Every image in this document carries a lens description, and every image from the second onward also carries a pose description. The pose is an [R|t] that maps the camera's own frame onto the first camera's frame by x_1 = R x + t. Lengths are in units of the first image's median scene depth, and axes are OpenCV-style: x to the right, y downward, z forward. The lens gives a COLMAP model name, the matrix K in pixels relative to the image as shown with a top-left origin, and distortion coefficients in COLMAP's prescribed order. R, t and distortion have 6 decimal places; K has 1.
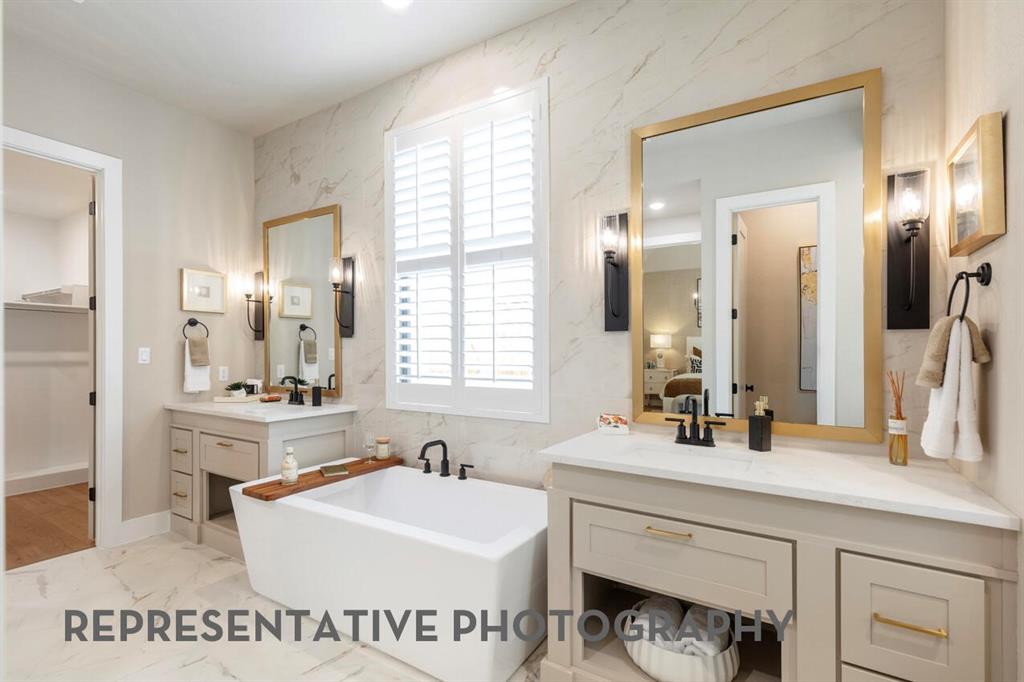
lens RADIAL K [[472.4, 0, 511.3], [0, 472.4, 354.7], [0, 0, 1]] dist [0.017699, 0.000048]
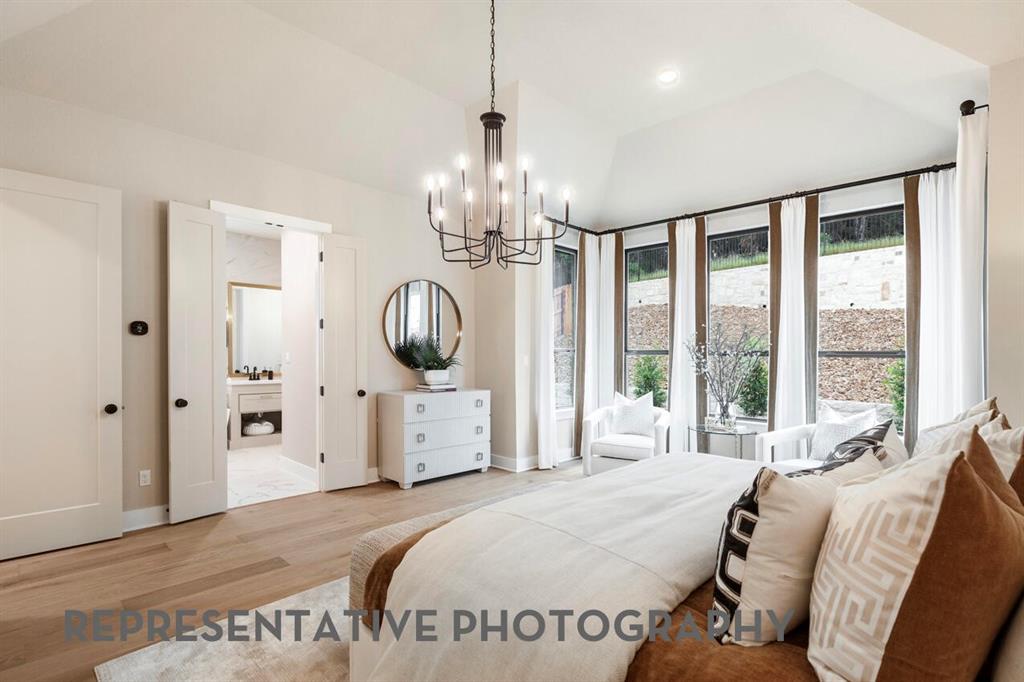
lens RADIAL K [[487.5, 0, 512.6], [0, 487.5, 355.0], [0, 0, 1]] dist [-0.000024, 0.000001]
pose [[0.229110, -0.005913, 0.973383, -1.991239], [-0.000181, 0.999981, 0.006117, -0.013718], [-0.973400, -0.001578, 0.229105, -1.247439]]
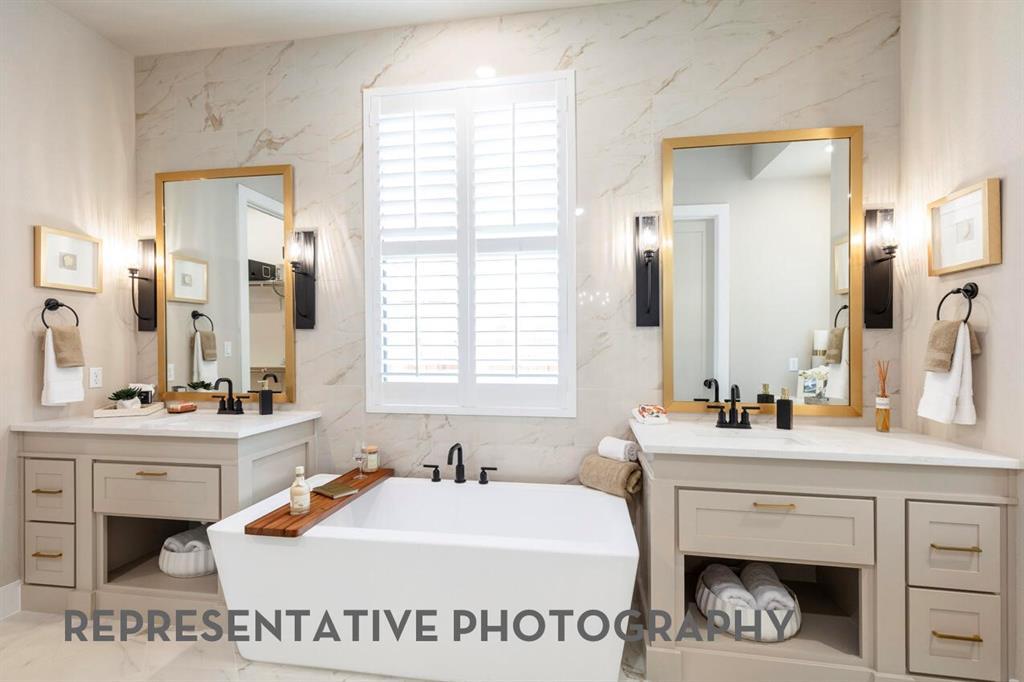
lens RADIAL K [[486.5, 0, 512.8], [0, 486.5, 349.0], [0, 0, 1]] dist [0.014547, -0.000158]
pose [[0.922147, -0.005346, 0.386803, -0.408930], [0.004209, 0.999984, 0.003785, -0.003999], [-0.386817, -0.001862, 0.922155, 0.095997]]
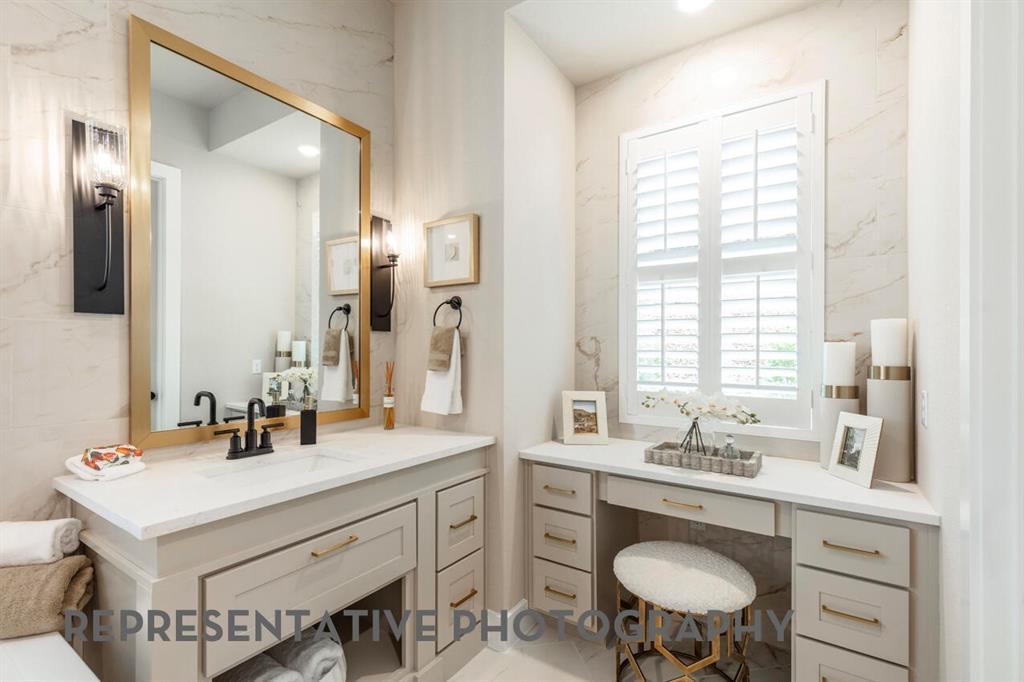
lens RADIAL K [[457.6, 0, 528.8], [0, 457.6, 347.3], [0, 0, 1]] dist [0.007164, -0.000284]
pose [[0.025283, -0.000900, 0.999680, -0.319958], [-0.002252, 0.999997, 0.000957, -0.005751], [-0.999678, -0.002275, 0.025281, 0.355443]]
